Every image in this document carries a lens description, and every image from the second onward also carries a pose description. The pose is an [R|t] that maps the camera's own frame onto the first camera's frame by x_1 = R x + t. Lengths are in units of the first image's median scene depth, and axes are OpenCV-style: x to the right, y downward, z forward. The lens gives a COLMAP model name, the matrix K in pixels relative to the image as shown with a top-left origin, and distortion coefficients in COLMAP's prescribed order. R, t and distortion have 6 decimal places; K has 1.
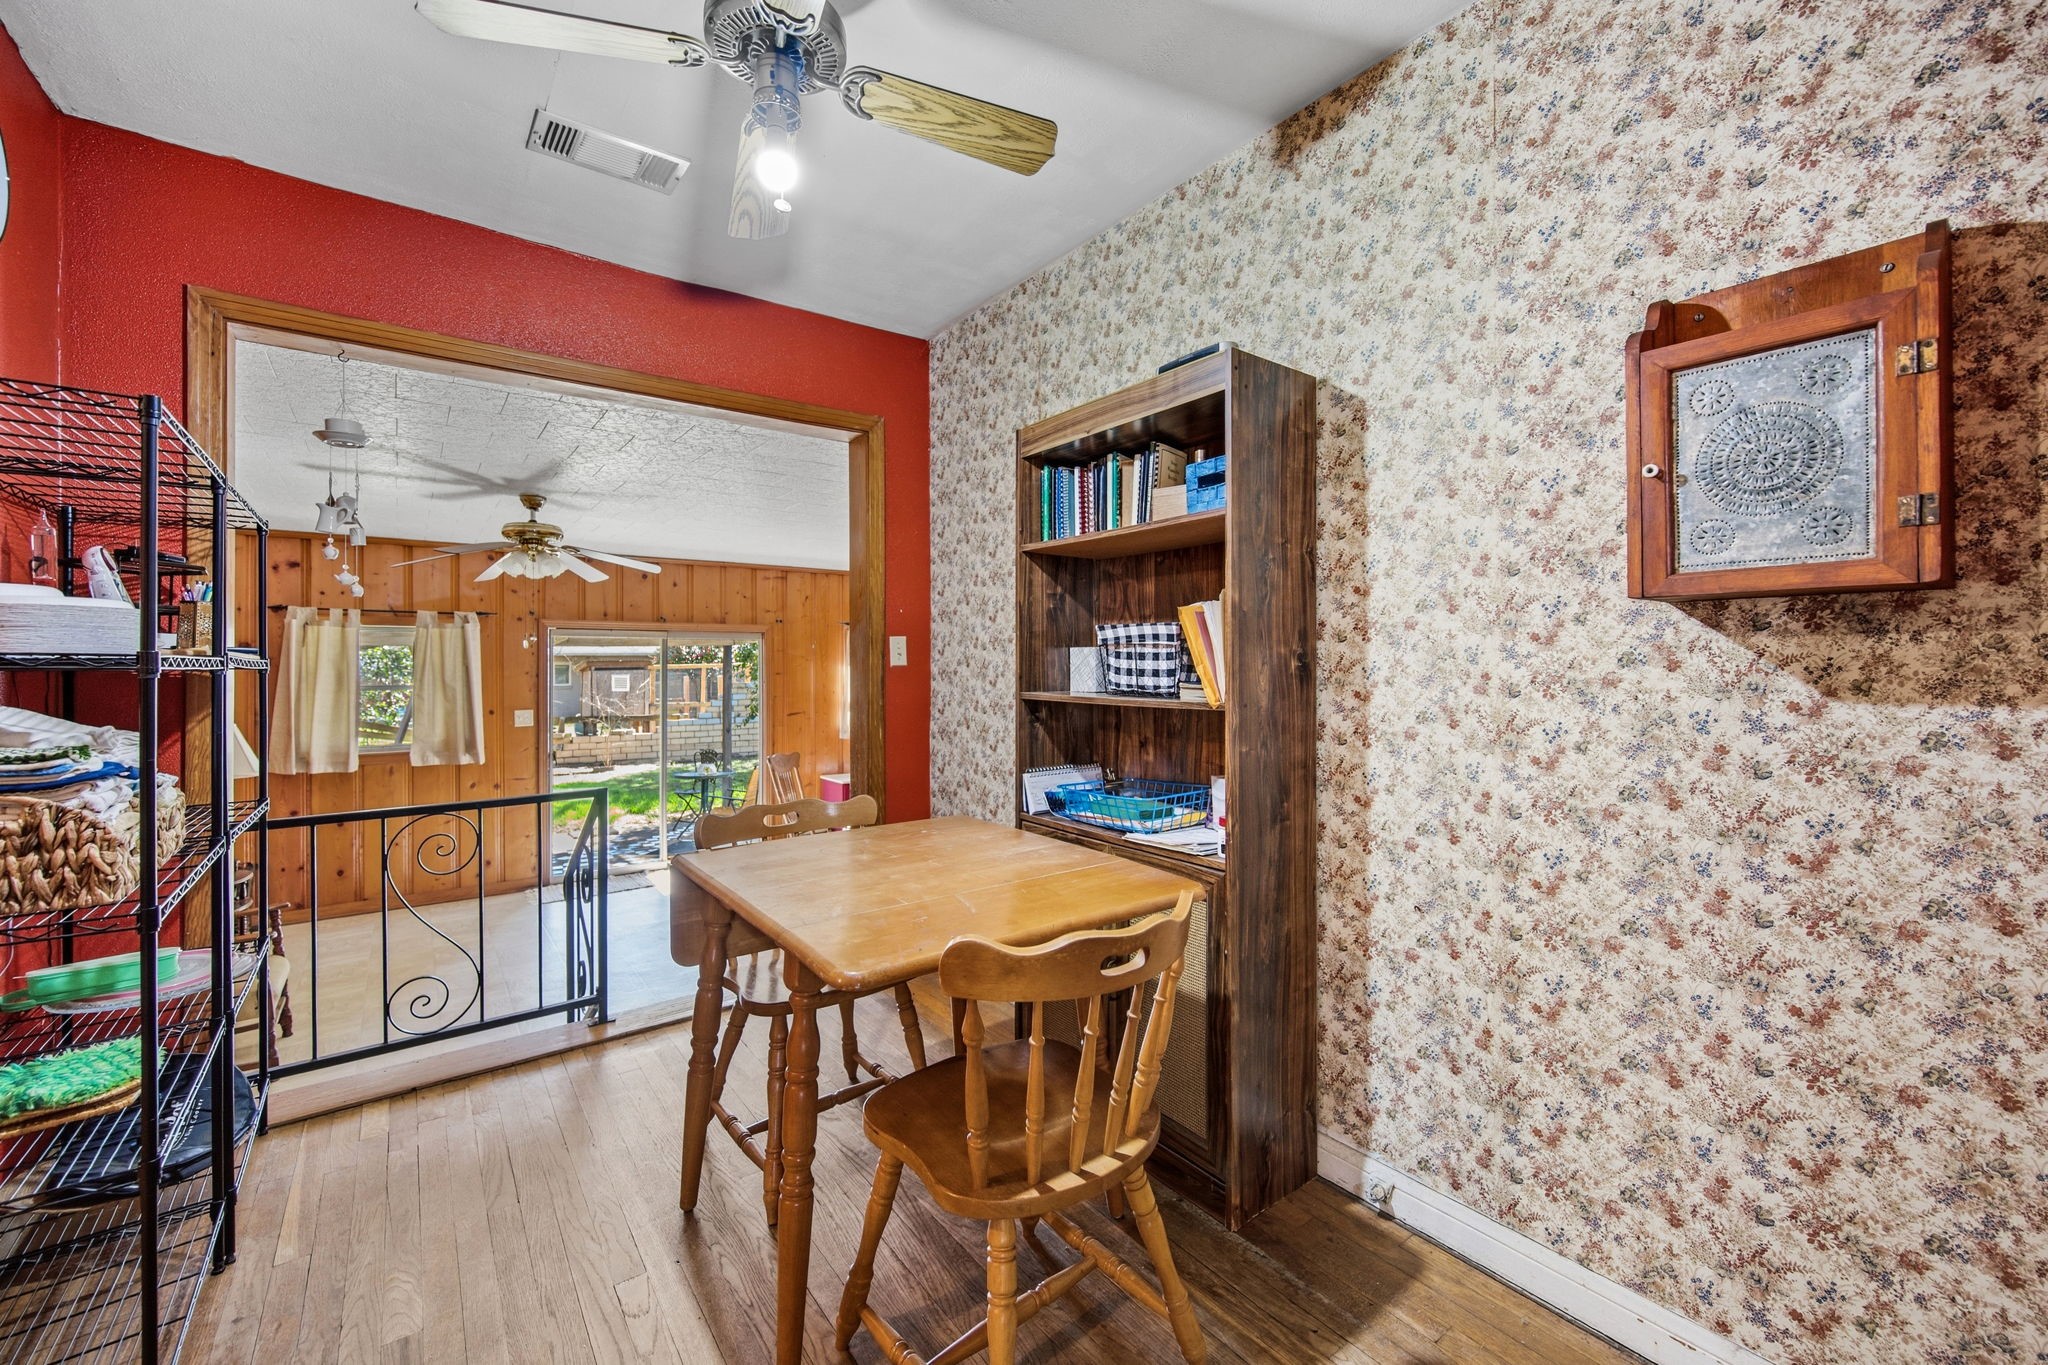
lens RADIAL K [[822.7, 0, 1031.4], [0, 822.7, 651.9], [0, 0, 1]] dist [-0.007021, -0.000366]
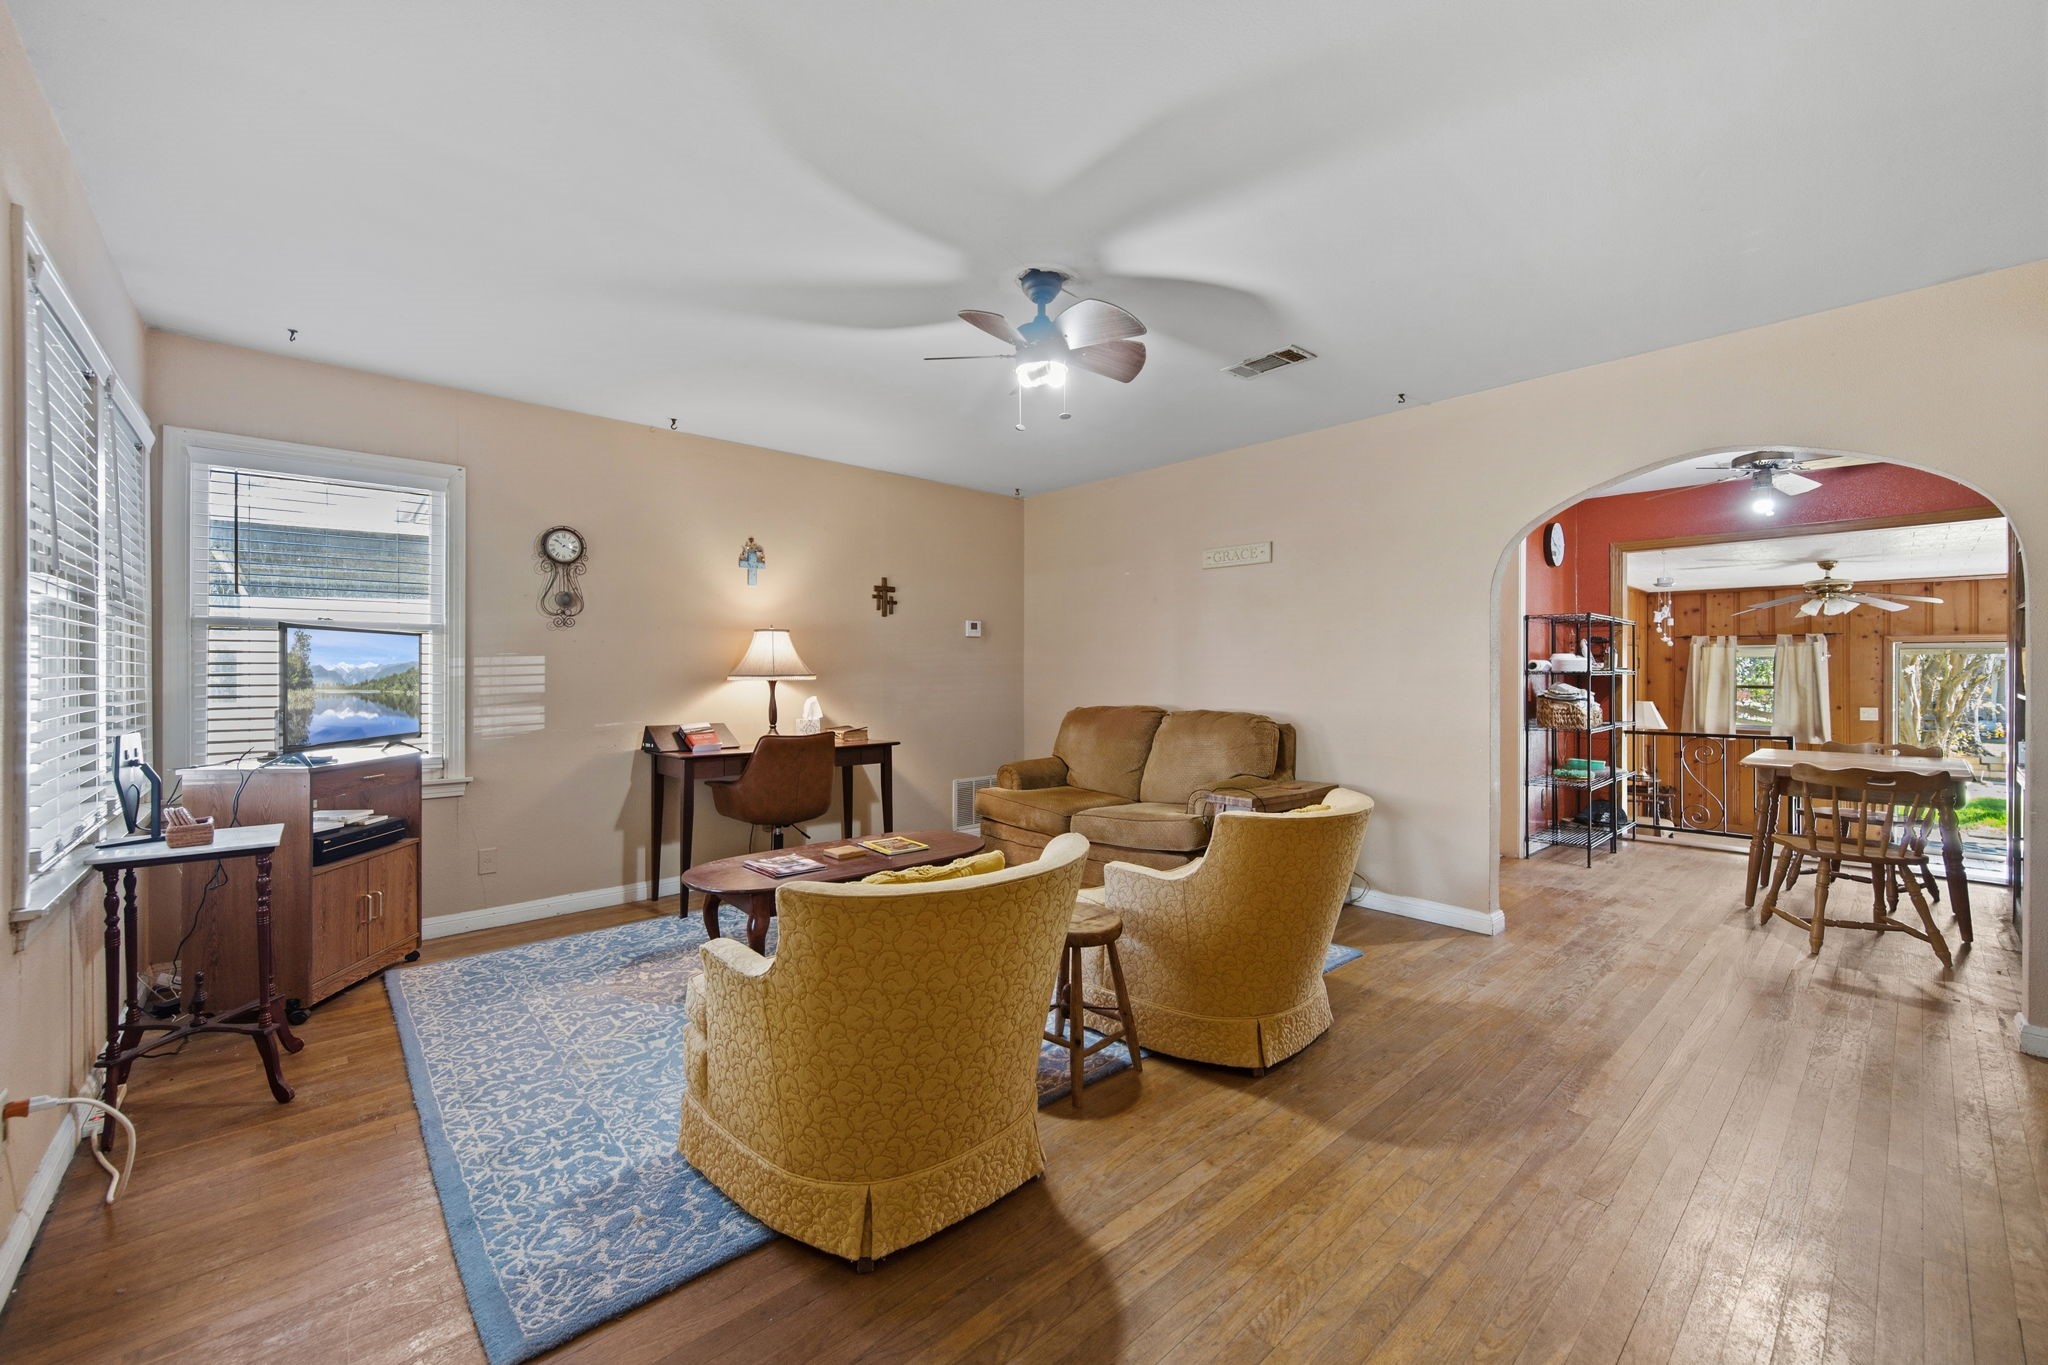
lens RADIAL K [[822.7, 0, 1035.0], [0, 822.7, 665.7], [0, 0, 1]] dist [-0.007021, -0.000366]
pose [[0.095777, 0.005141, -0.995390, 1.202196], [0.009220, 0.999939, 0.006052, -0.033729], [0.995360, -0.009757, 0.095724, -0.950167]]
